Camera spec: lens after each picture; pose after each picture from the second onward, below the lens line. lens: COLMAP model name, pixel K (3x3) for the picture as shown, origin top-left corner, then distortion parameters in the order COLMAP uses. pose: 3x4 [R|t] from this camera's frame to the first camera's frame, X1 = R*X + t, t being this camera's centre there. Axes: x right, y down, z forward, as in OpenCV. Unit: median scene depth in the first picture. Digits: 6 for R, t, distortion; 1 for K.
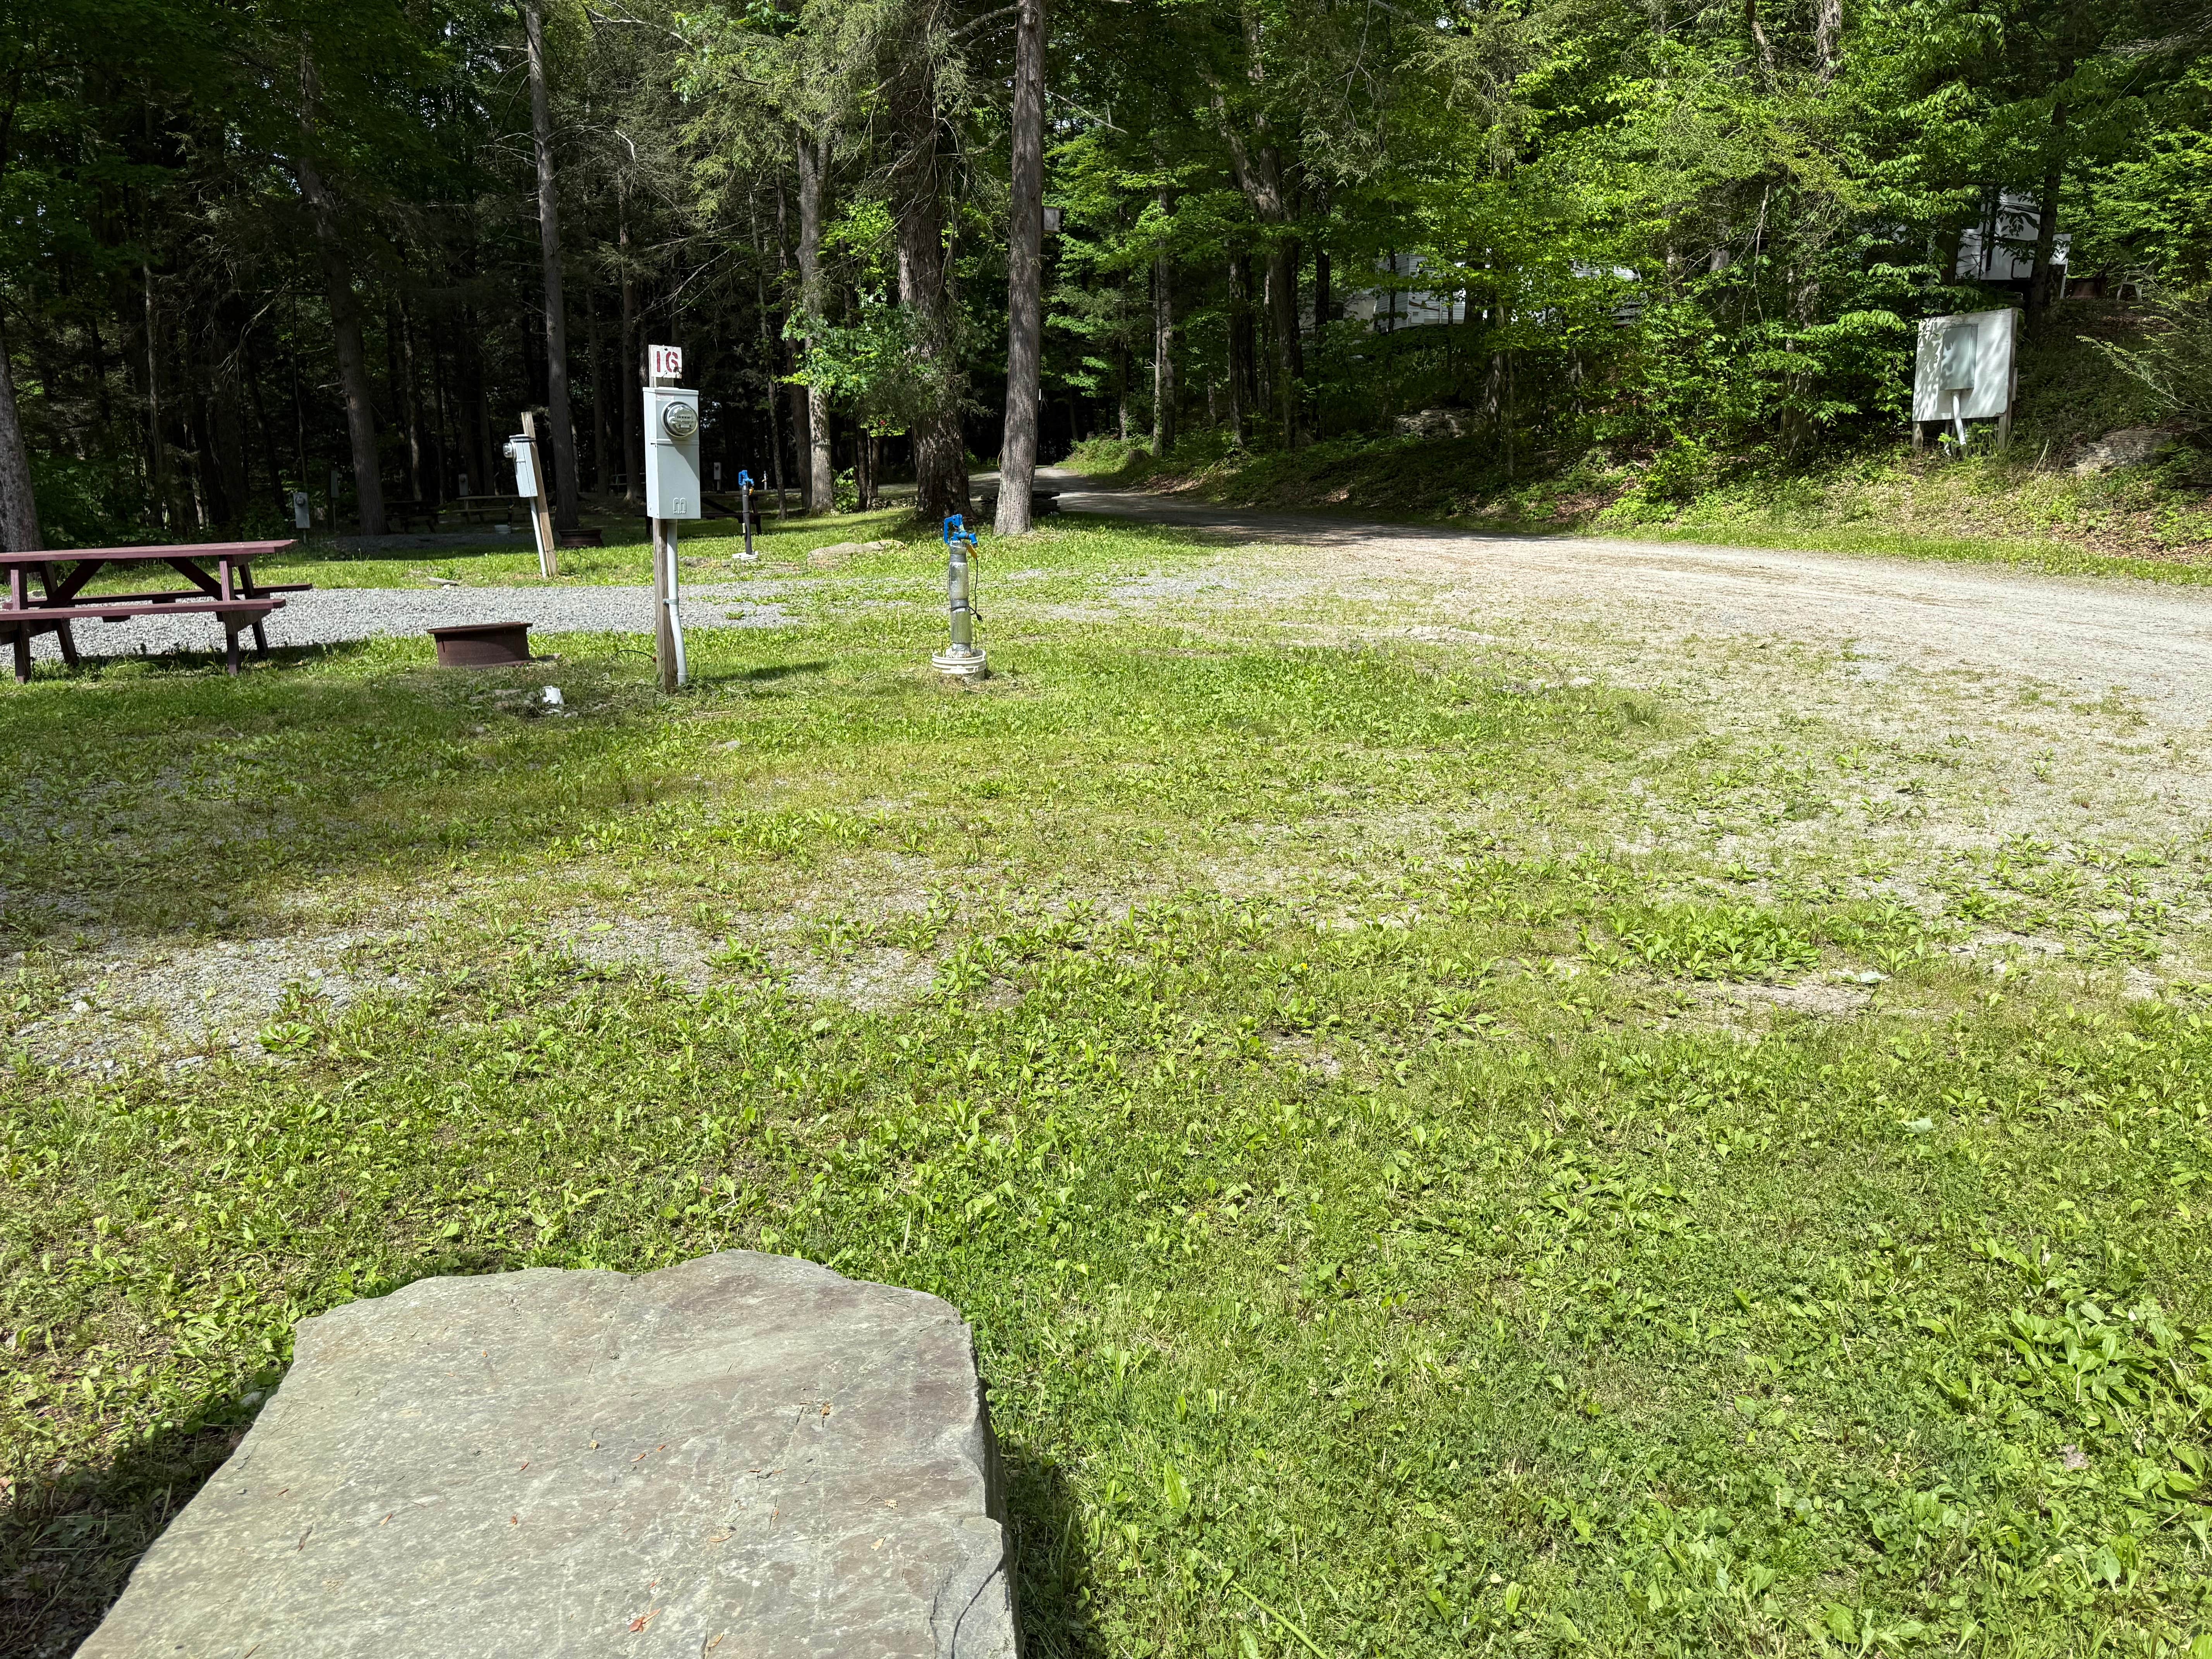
lens RADIAL K [[1504.9, 0, 1096.0], [0, 1504.9, 823.9], [0, 0, 1]] dist [0.090995, -0.133541]
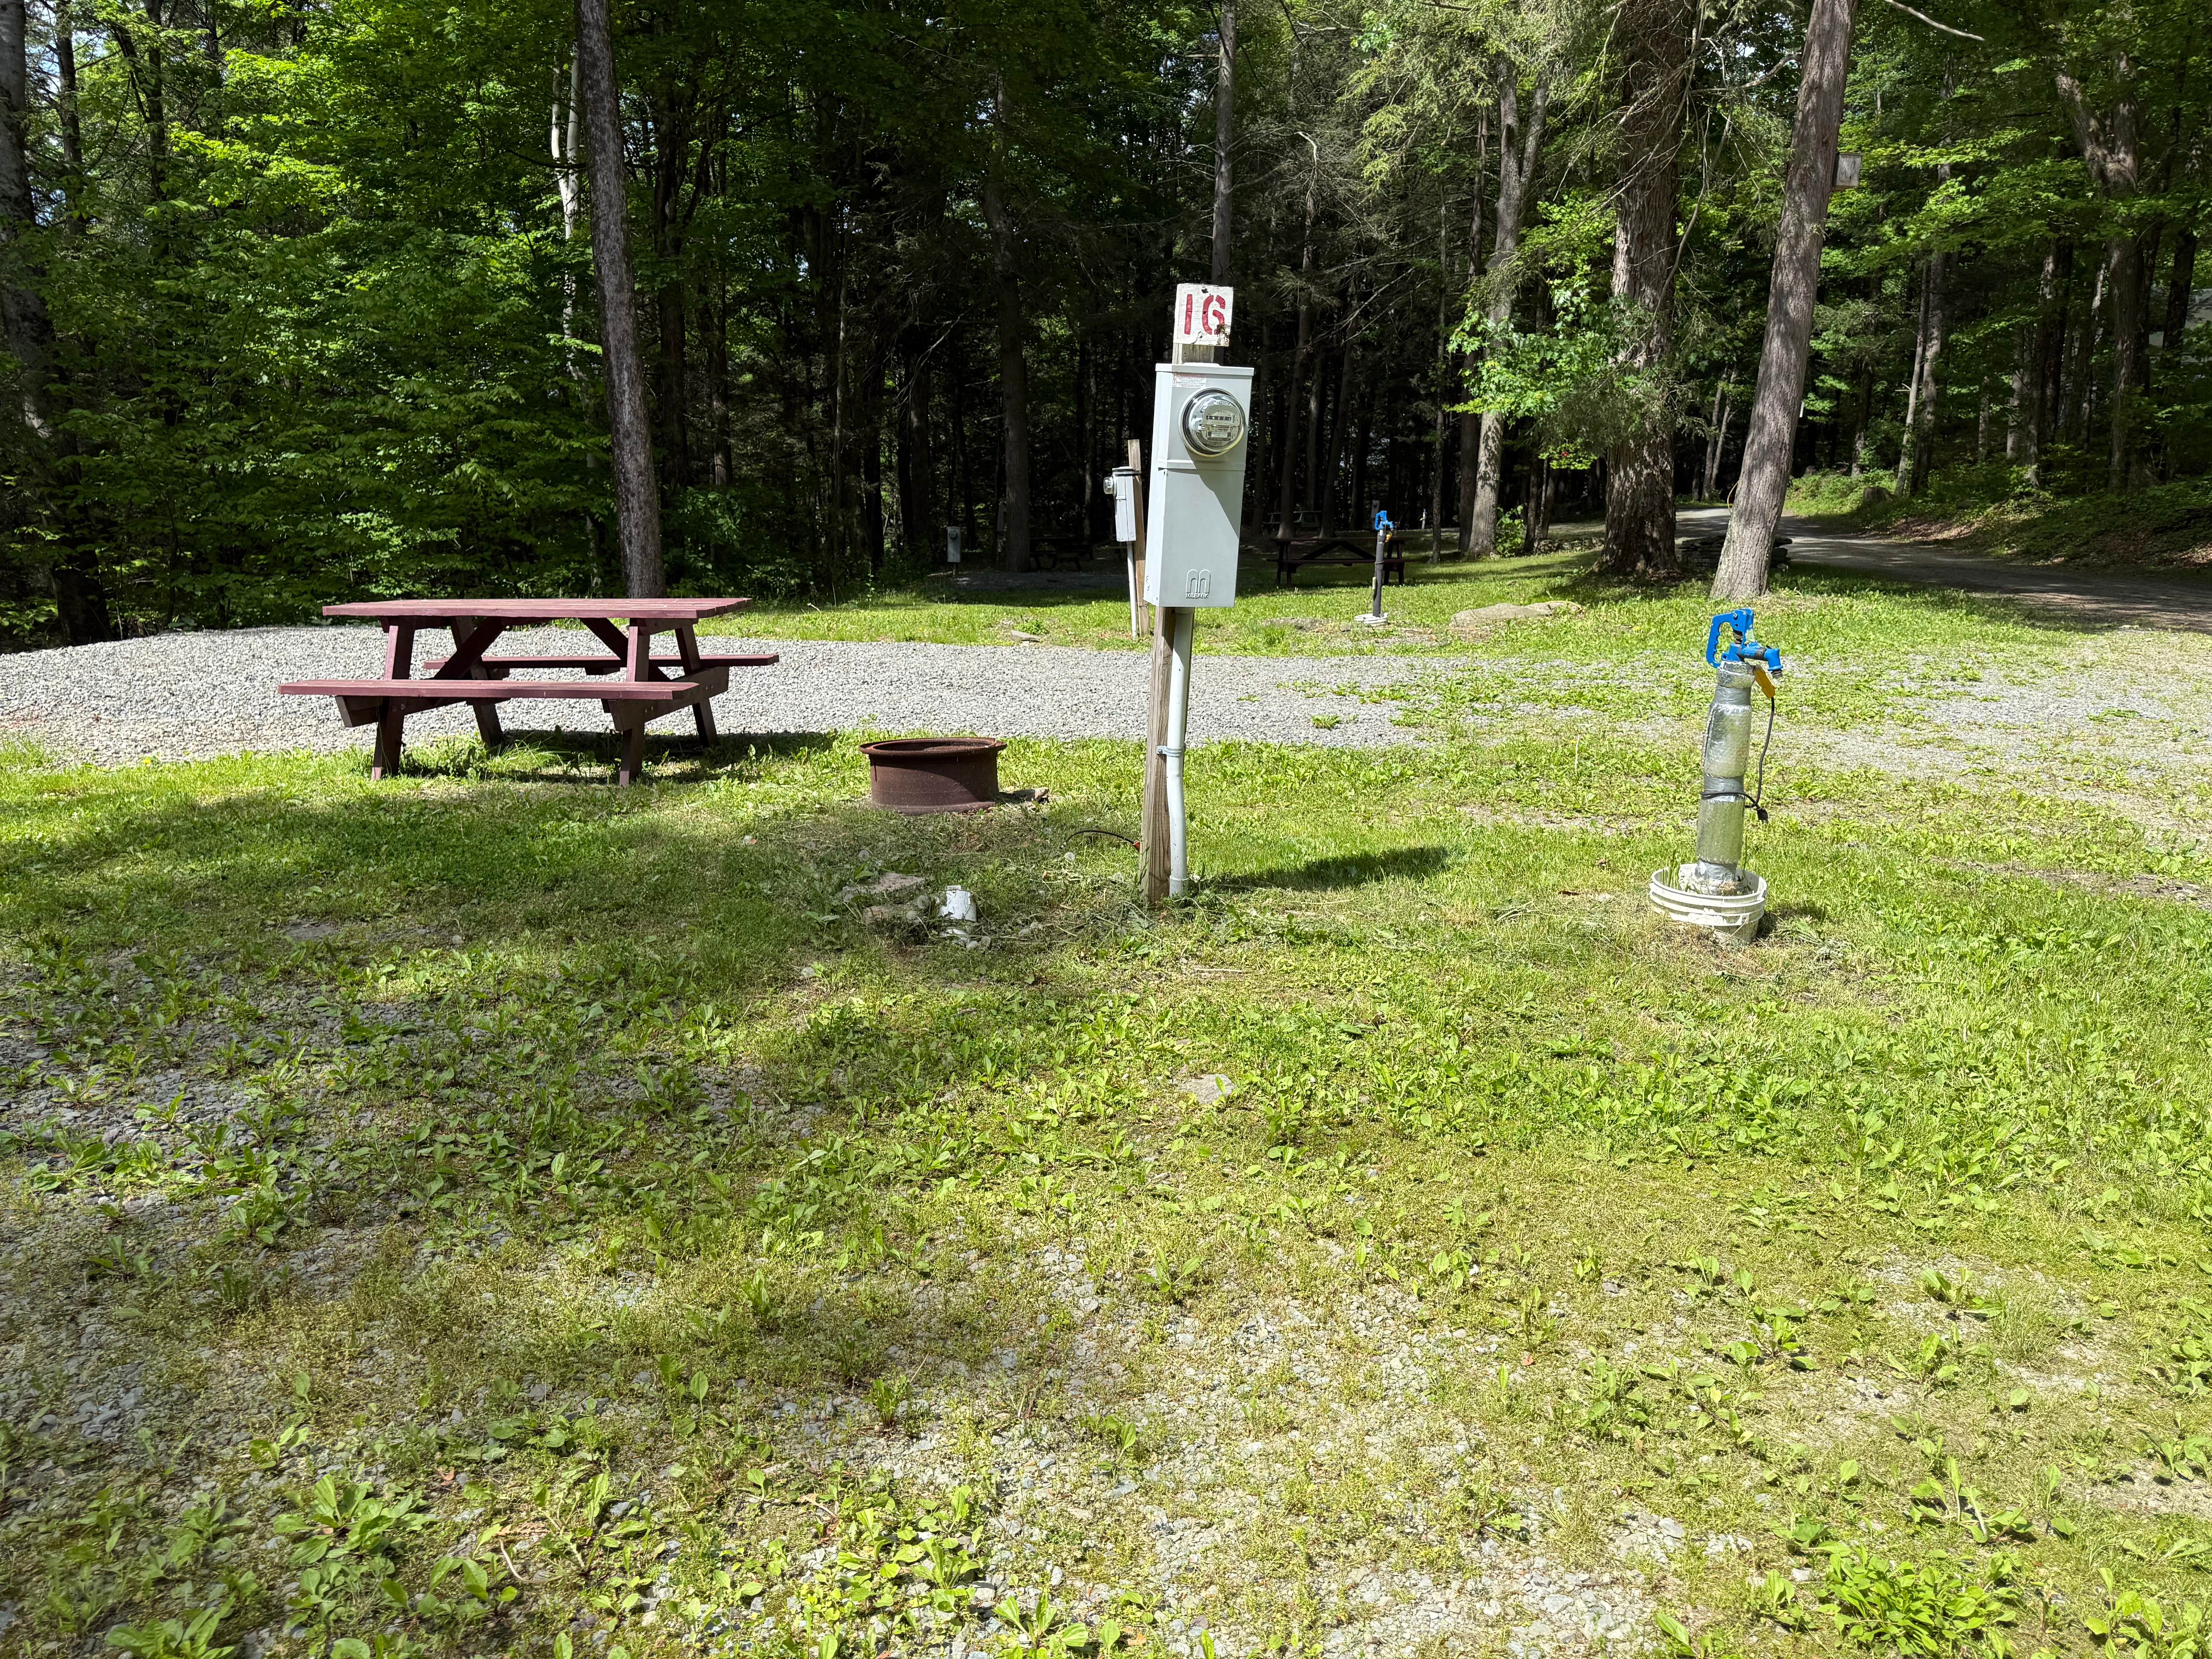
lens RADIAL K [[1504.9, 0, 1096.0], [0, 1504.9, 823.9], [0, 0, 1]] dist [0.090995, -0.133541]
pose [[0.912170, 0.101078, -0.397152, -0.036015], [-0.110047, 0.993926, 0.000209, -0.050809], [0.394761, 0.043515, 0.917753, 0.210682]]
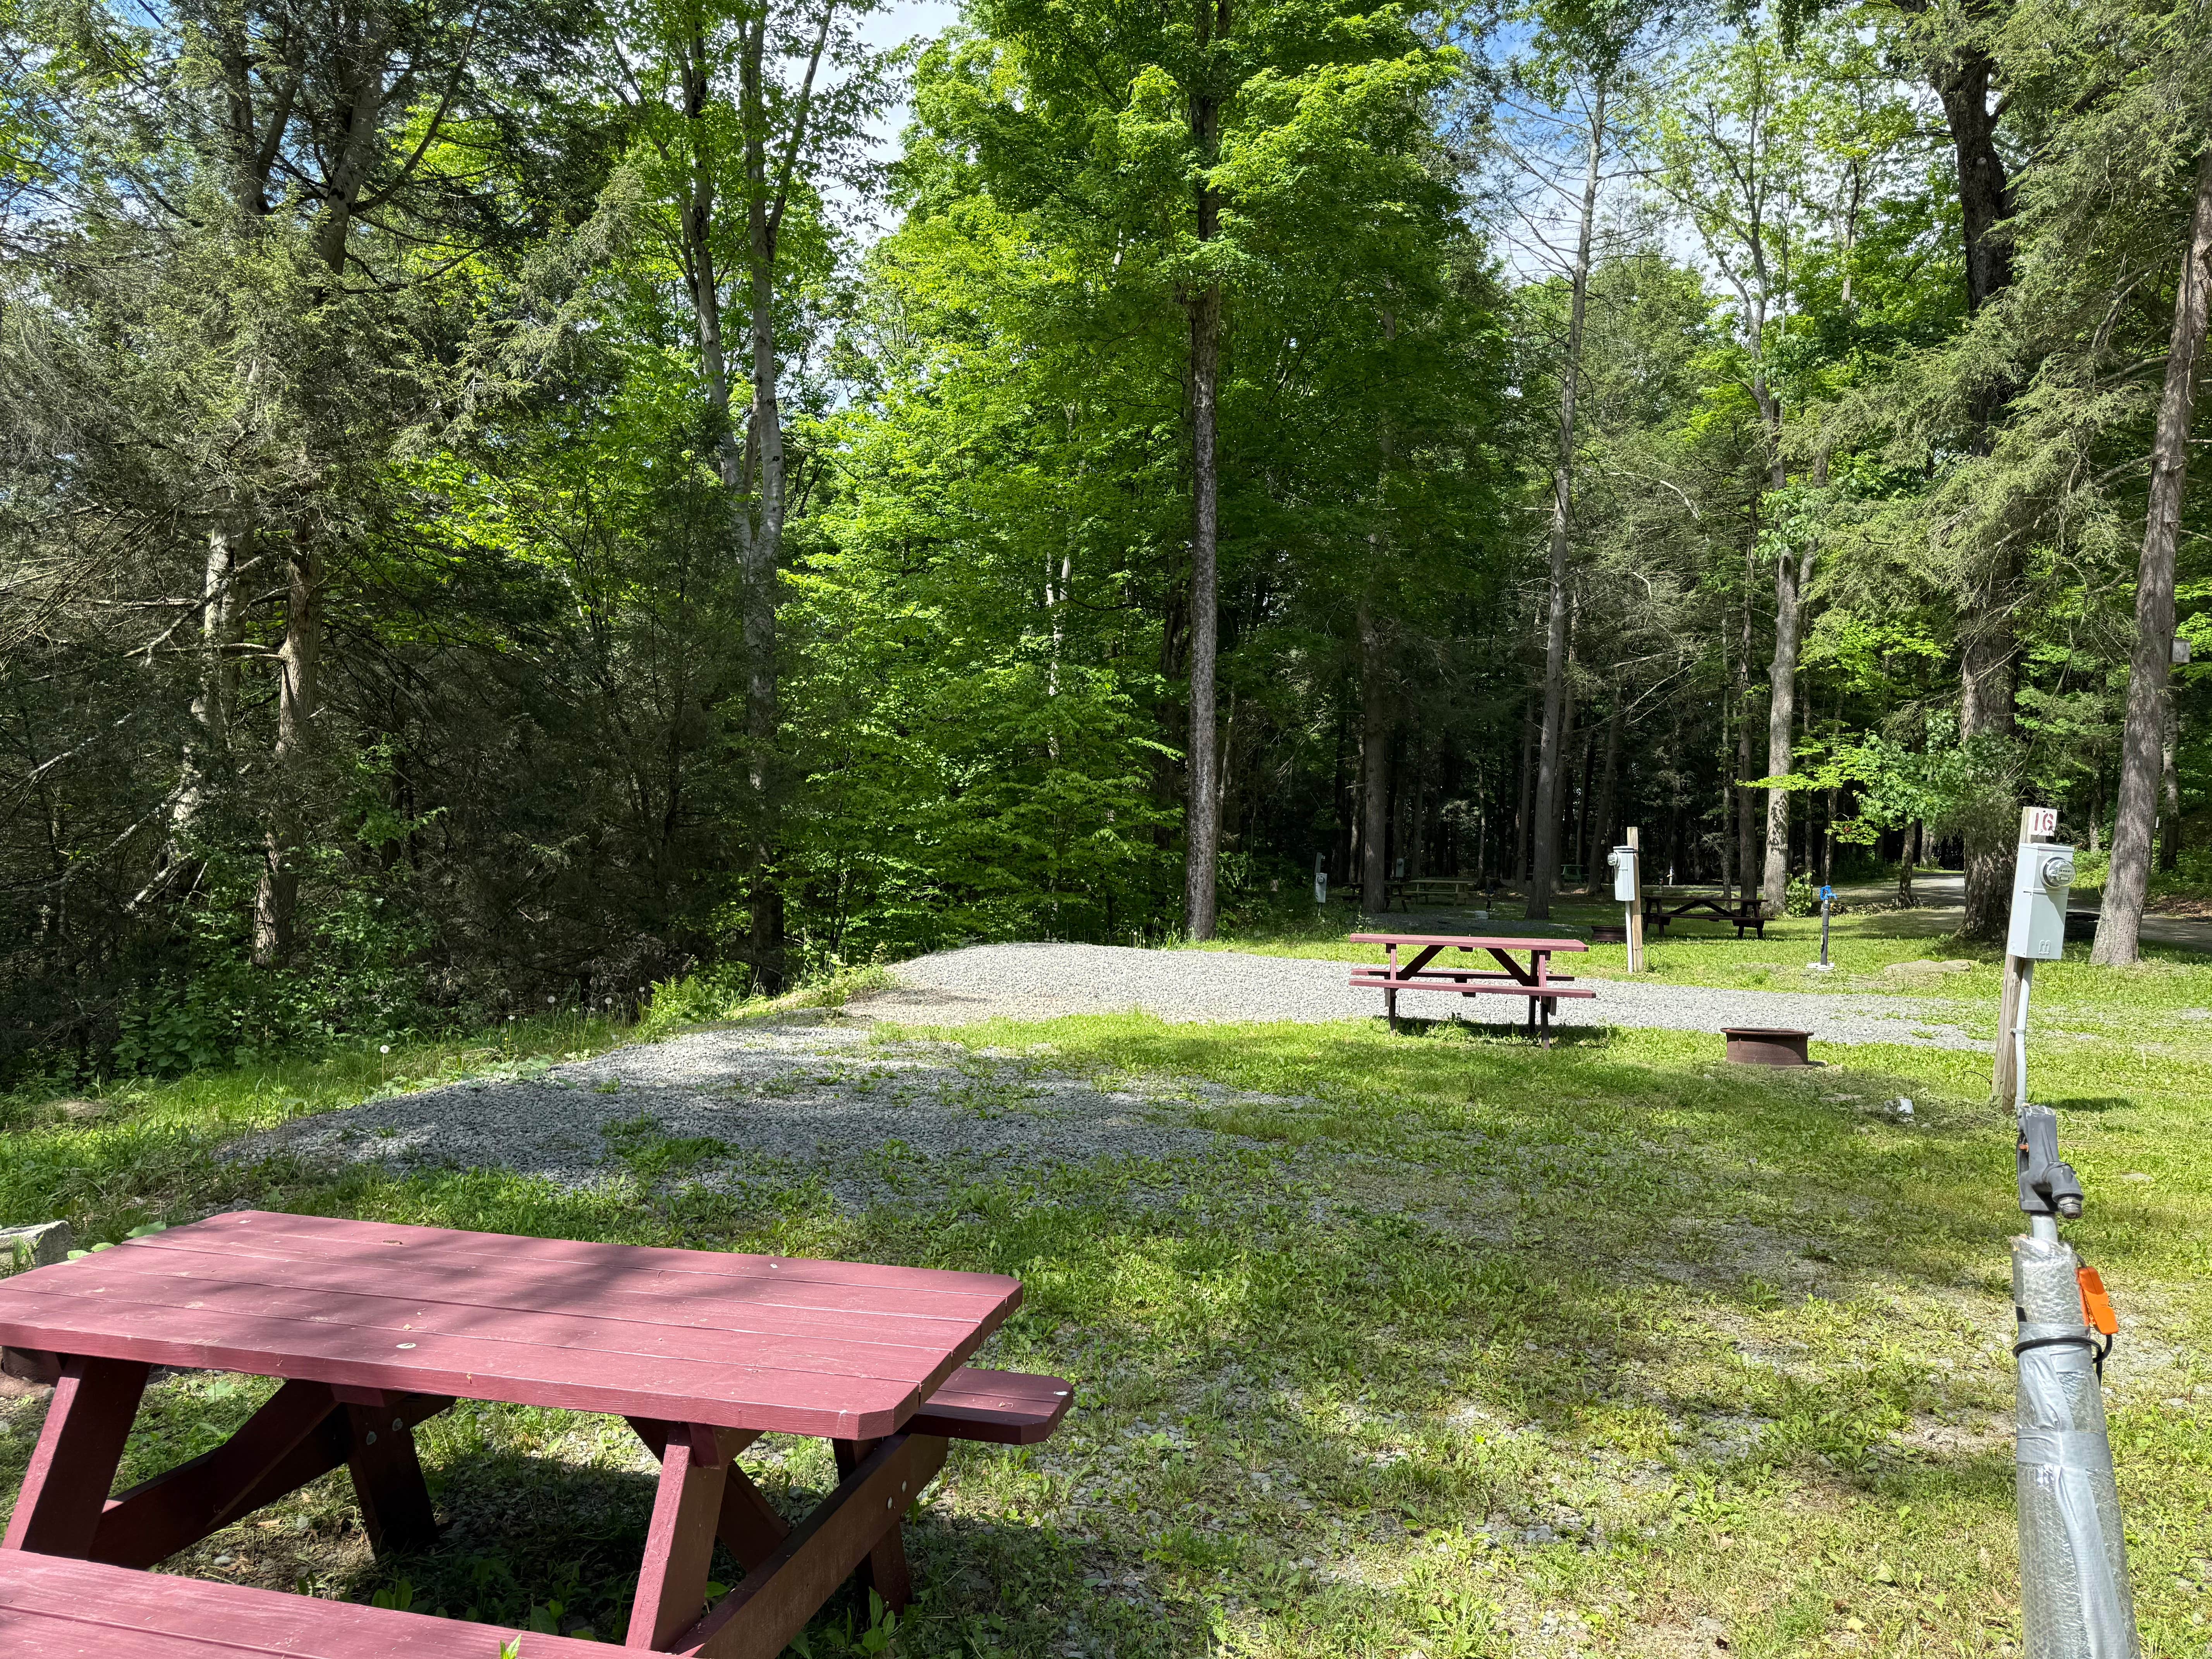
lens RADIAL K [[1504.9, 0, 1096.0], [0, 1504.9, 823.9], [0, 0, 1]] dist [0.090995, -0.133541]
pose [[0.862960, 0.037464, -0.503881, -0.130484], [-0.159912, 0.966236, -0.202029, 0.015165], [0.479299, 0.254920, 0.839814, -0.113585]]
